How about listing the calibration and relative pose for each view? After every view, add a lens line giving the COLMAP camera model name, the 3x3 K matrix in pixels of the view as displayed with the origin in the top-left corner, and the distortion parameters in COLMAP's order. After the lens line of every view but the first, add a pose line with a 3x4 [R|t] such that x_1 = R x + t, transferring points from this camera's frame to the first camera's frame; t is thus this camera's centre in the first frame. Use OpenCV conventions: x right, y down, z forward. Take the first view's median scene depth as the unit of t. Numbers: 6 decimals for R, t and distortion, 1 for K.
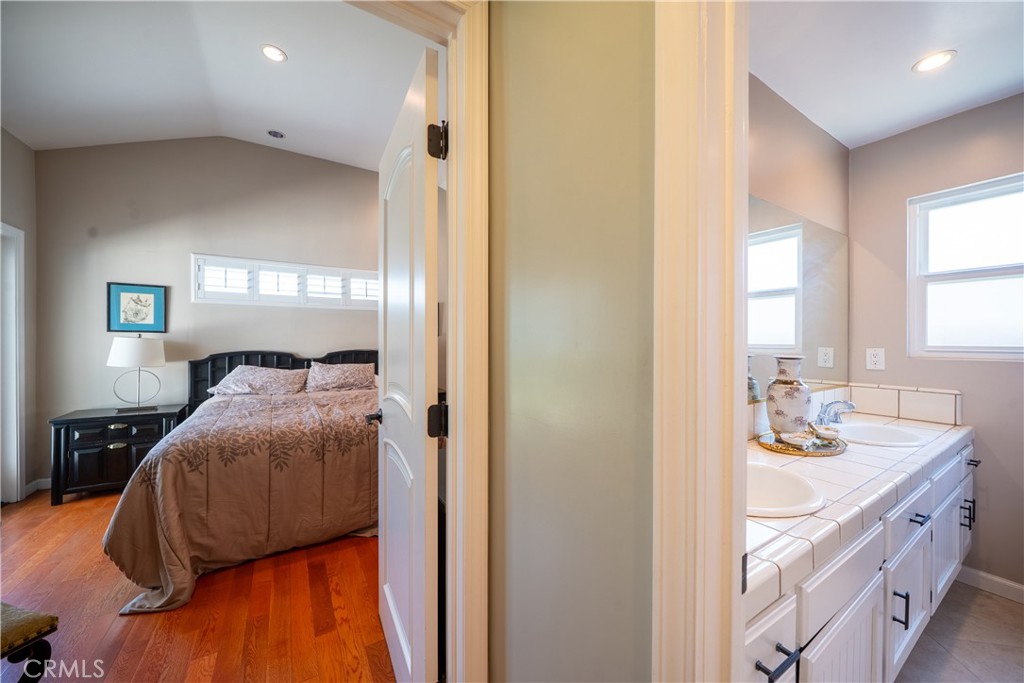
lens RADIAL K [[368.6, 0, 513.6], [0, 368.6, 341.9], [0, 0, 1]] dist [-0.005284, 0.000316]
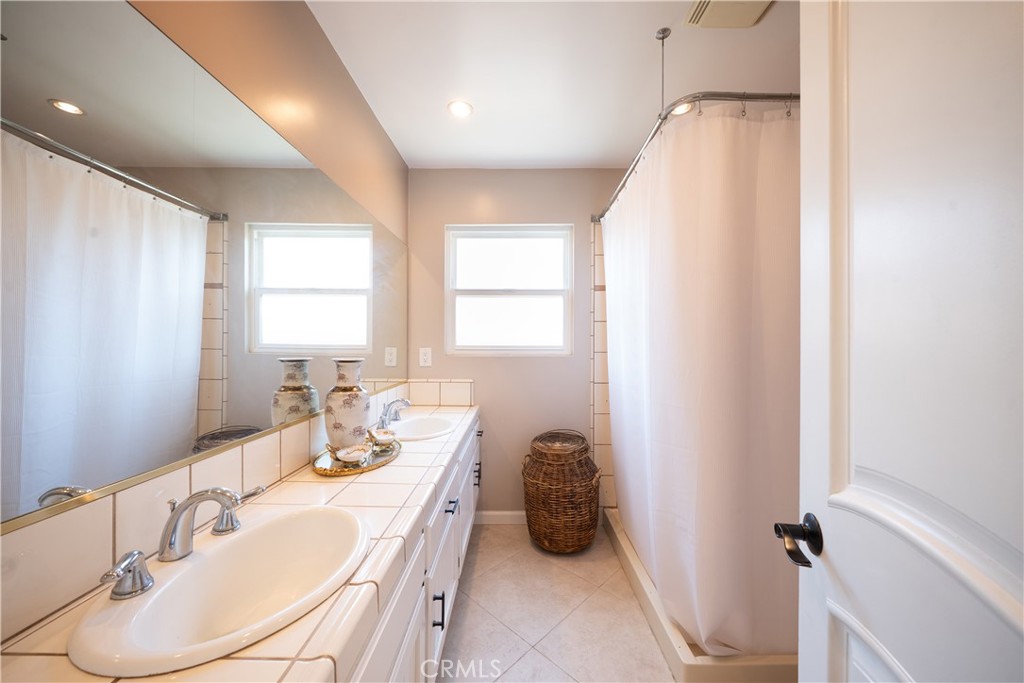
lens RADIAL K [[368.6, 0, 513.0], [0, 368.6, 341.9], [0, 0, 1]] dist [-0.005284, 0.000316]
pose [[0.541234, 0.000908, 0.840872, 0.222233], [0.000424, 0.999999, -0.001353, 0.000704], [-0.840872, 0.001089, 0.541233, 0.196209]]
